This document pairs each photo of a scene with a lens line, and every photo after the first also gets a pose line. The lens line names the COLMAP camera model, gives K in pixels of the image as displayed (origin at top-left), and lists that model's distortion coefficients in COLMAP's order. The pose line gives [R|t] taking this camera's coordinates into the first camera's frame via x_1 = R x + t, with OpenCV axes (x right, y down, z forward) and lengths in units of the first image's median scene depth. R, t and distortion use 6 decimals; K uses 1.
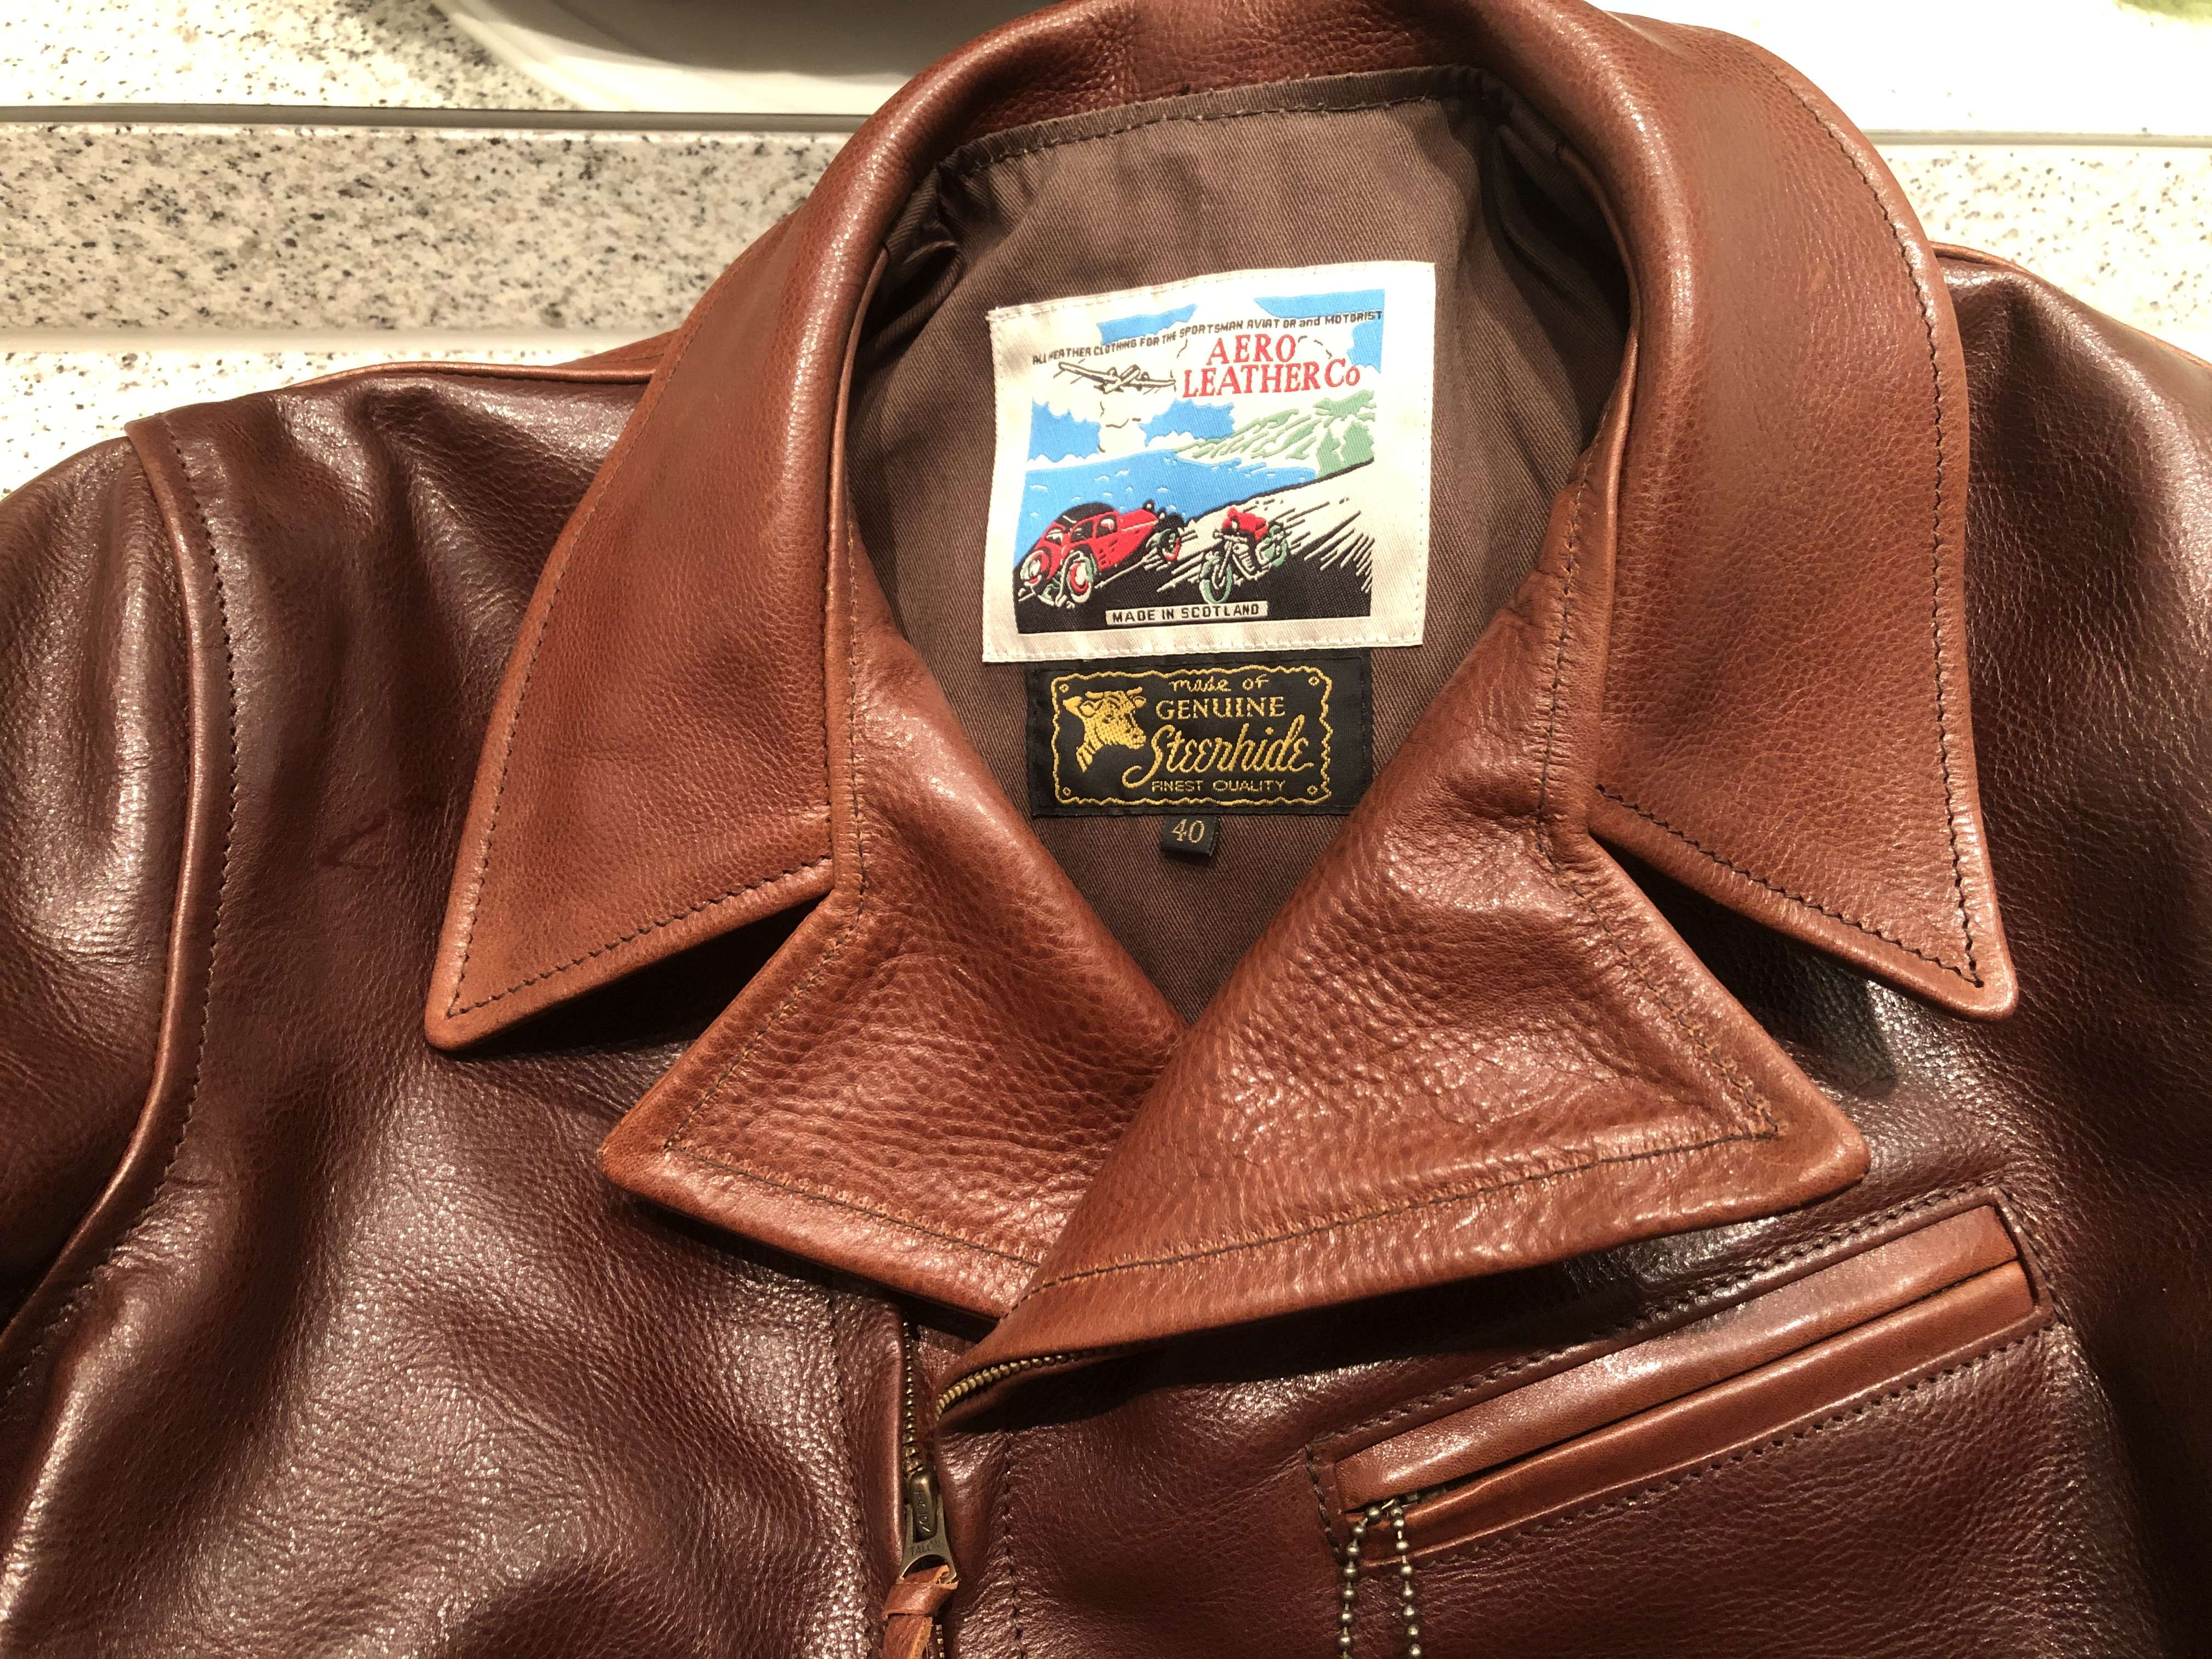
lens RADIAL K [[1813.6, 0, 1108.0], [0, 1813.6, 822.1], [0, 0, 1]] dist [-0.000917, 0.019512]
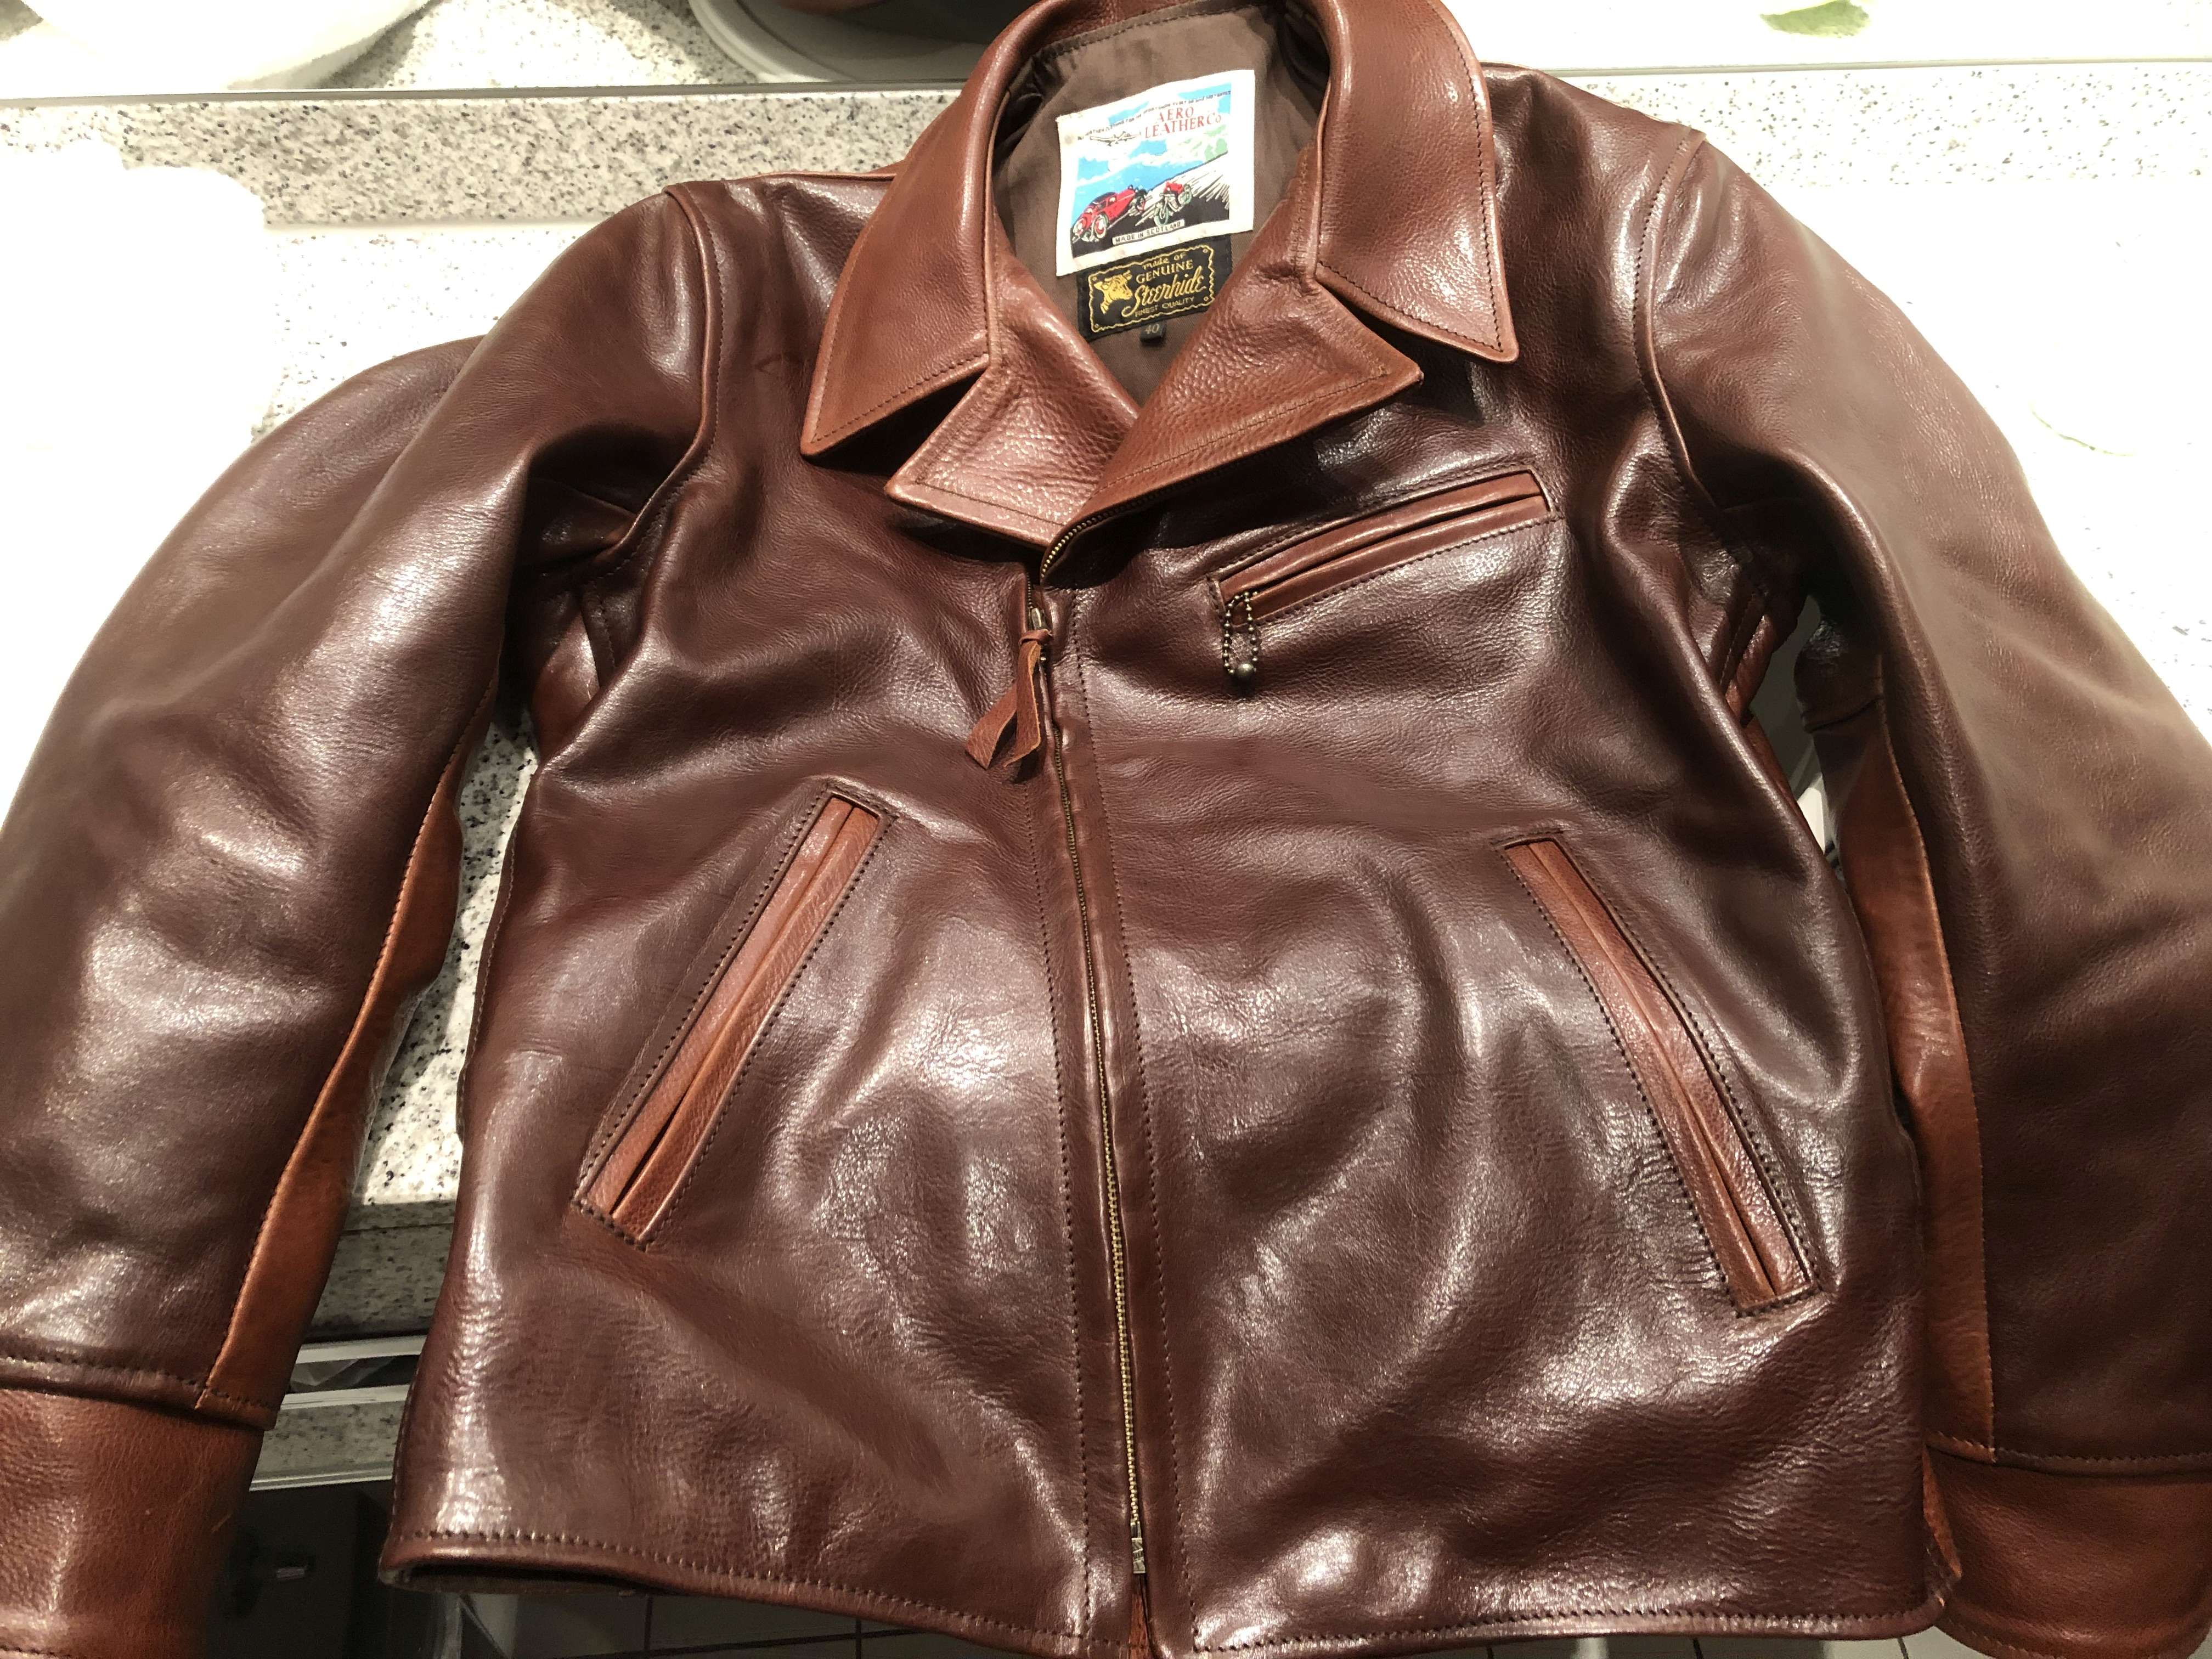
lens RADIAL K [[1813.6, 0, 1106.3], [0, 1813.6, 840.5], [0, 0, 1]] dist [-0.000917, 0.019512]
pose [[0.997448, -0.029800, -0.064880, 0.108436], [0.022116, 0.992993, -0.116088, 0.834868], [0.067885, 0.114357, 0.991118, -1.048118]]
